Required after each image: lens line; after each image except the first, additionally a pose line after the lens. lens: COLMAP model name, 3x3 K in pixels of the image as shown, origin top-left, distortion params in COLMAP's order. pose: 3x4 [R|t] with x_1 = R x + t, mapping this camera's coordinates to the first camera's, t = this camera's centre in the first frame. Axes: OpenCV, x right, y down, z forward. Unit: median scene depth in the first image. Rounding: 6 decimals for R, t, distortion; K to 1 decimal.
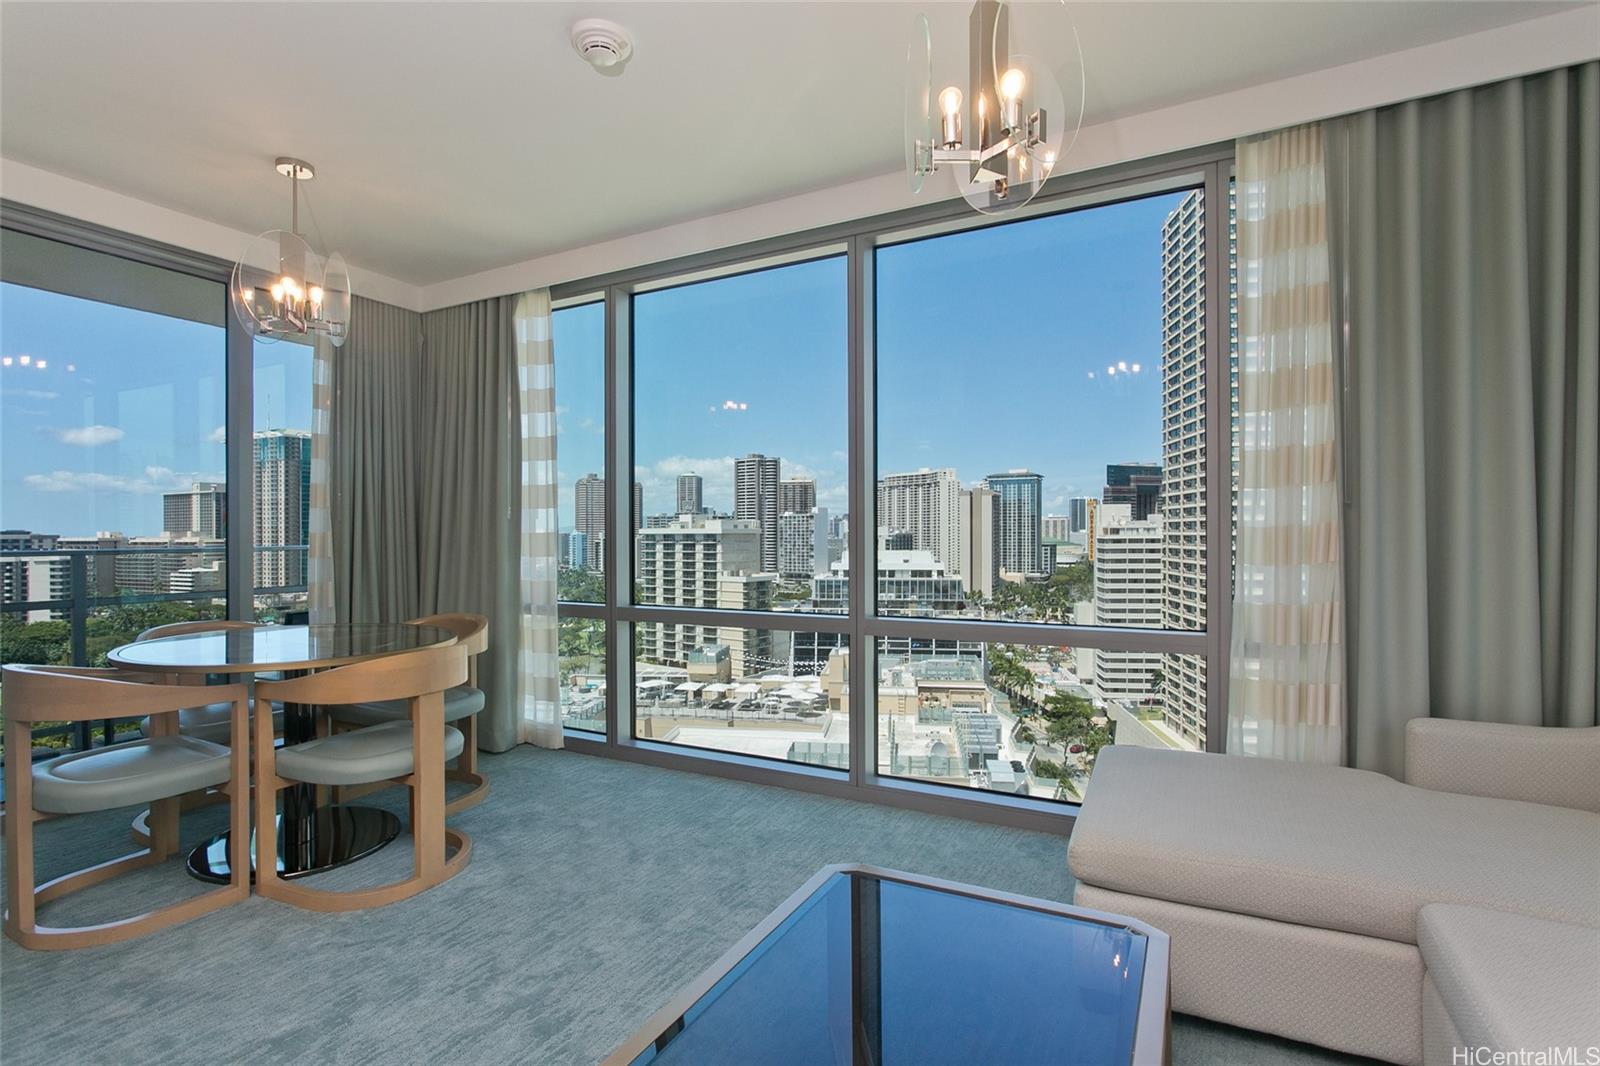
lens RADIAL K [[777.3, 0, 797.9], [0, 777.3, 537.7], [0, 0, 1]] dist [-0.004956, 0.001729]
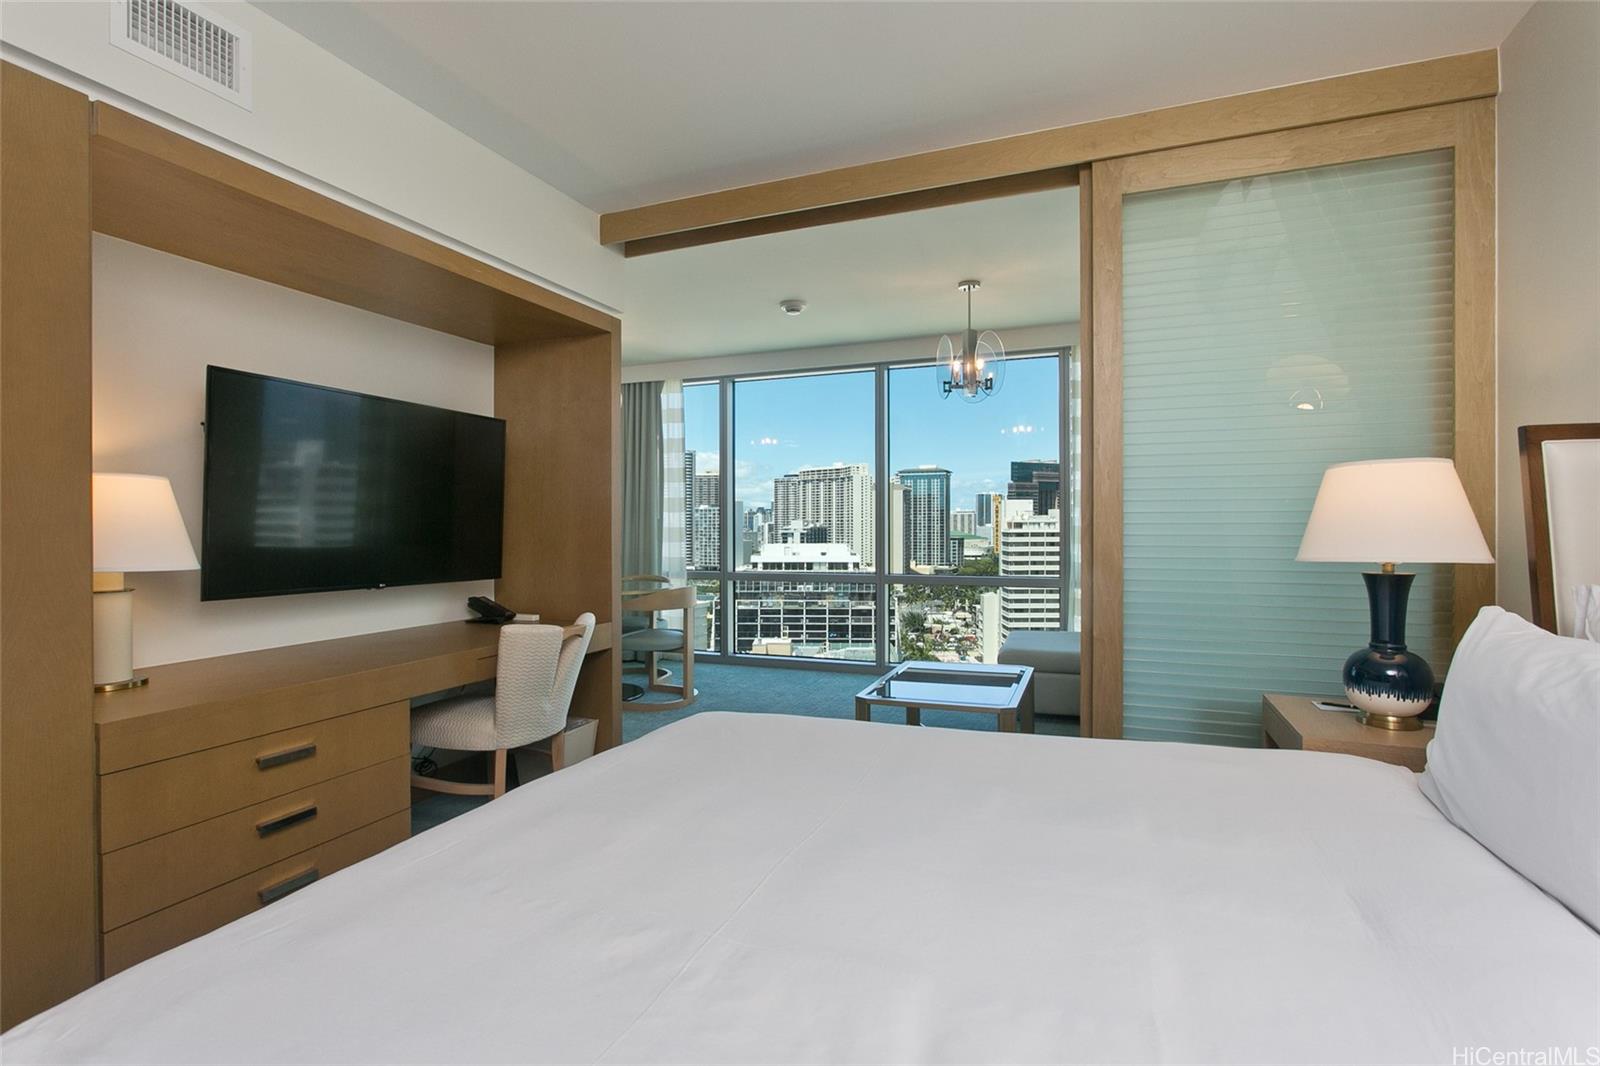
lens RADIAL K [[777.3, 0, 797.9], [0, 777.3, 529.2], [0, 0, 1]] dist [-0.004956, 0.001729]
pose [[0.993845, 0.002027, 0.110758, -0.257791], [-0.001753, 0.999995, -0.002571, 0.002269], [-0.110763, 0.002361, 0.993844, -0.639589]]
